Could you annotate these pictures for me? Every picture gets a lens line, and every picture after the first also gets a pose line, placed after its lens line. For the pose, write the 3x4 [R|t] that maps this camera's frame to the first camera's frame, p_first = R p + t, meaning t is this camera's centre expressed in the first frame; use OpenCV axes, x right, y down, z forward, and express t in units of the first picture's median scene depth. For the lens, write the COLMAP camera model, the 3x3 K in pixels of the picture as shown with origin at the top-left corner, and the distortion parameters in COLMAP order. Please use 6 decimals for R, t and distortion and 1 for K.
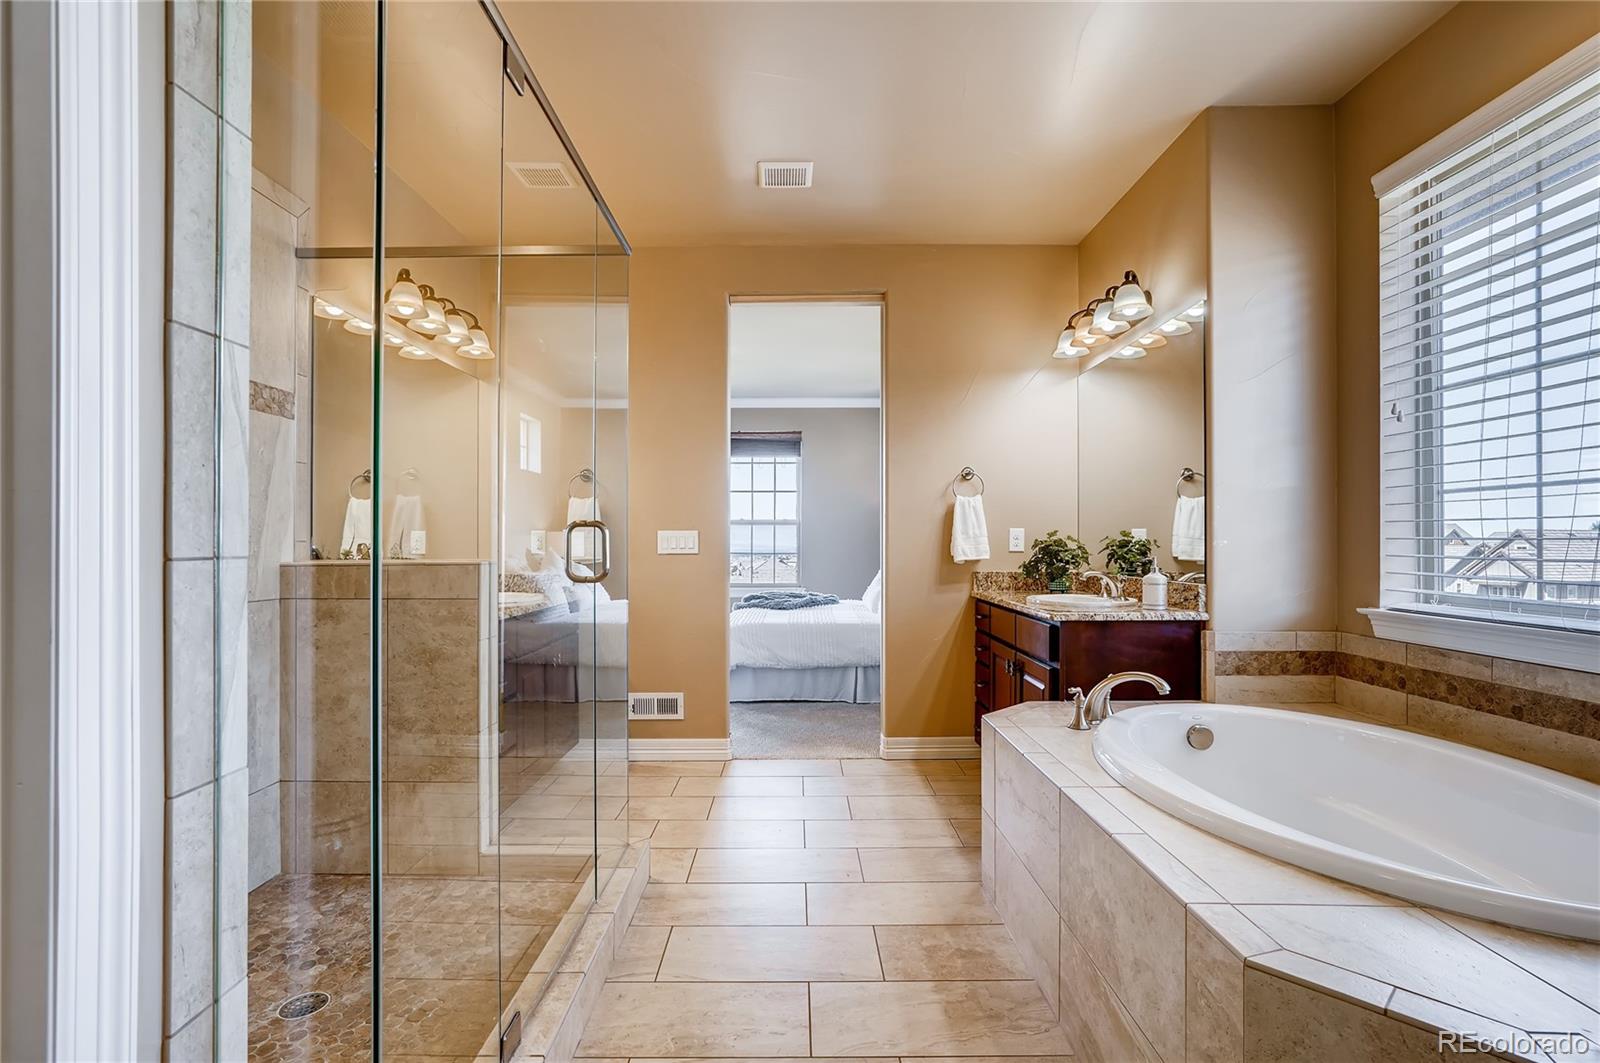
lens RADIAL K [[787.7, 0, 799.6], [0, 787.7, 537.6], [0, 0, 1]] dist [-0.035941, 0.018101]
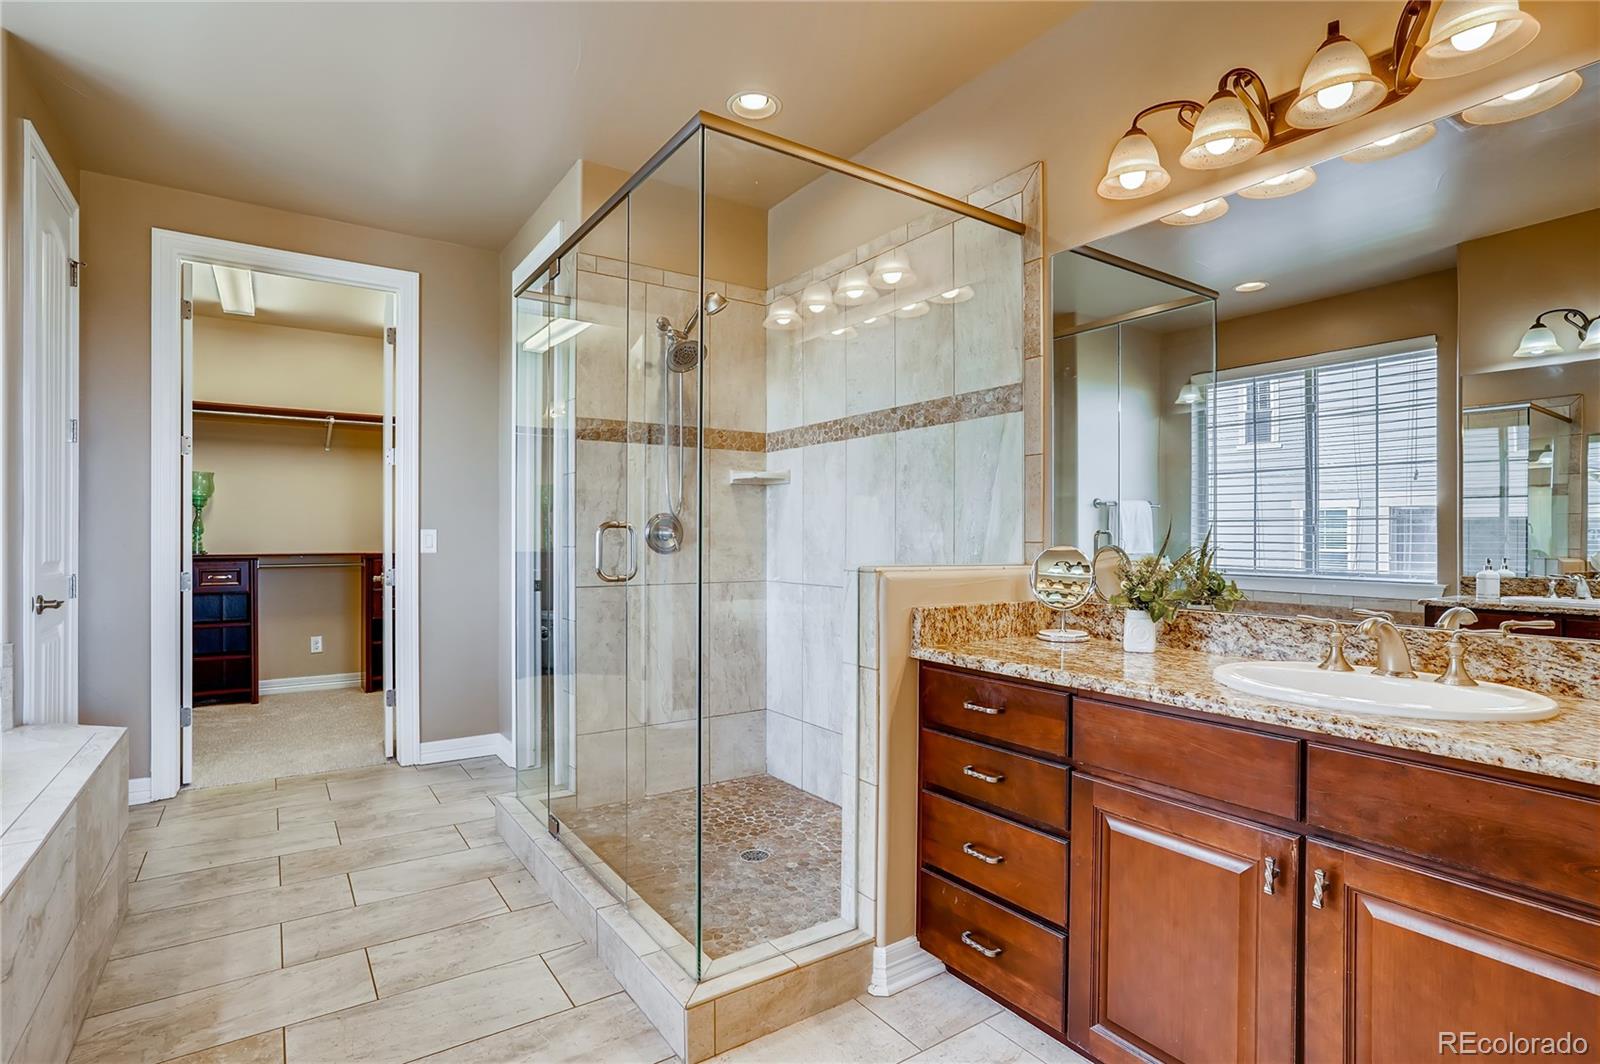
lens RADIAL K [[787.7, 0, 805.2], [0, 787.7, 538.3], [0, 0, 1]] dist [-0.035941, 0.018101]
pose [[-0.822624, -0.001239, -0.568585, 0.126701], [0.002530, 0.999980, -0.005840, 0.007338], [0.568581, -0.006243, -0.822604, 2.163436]]
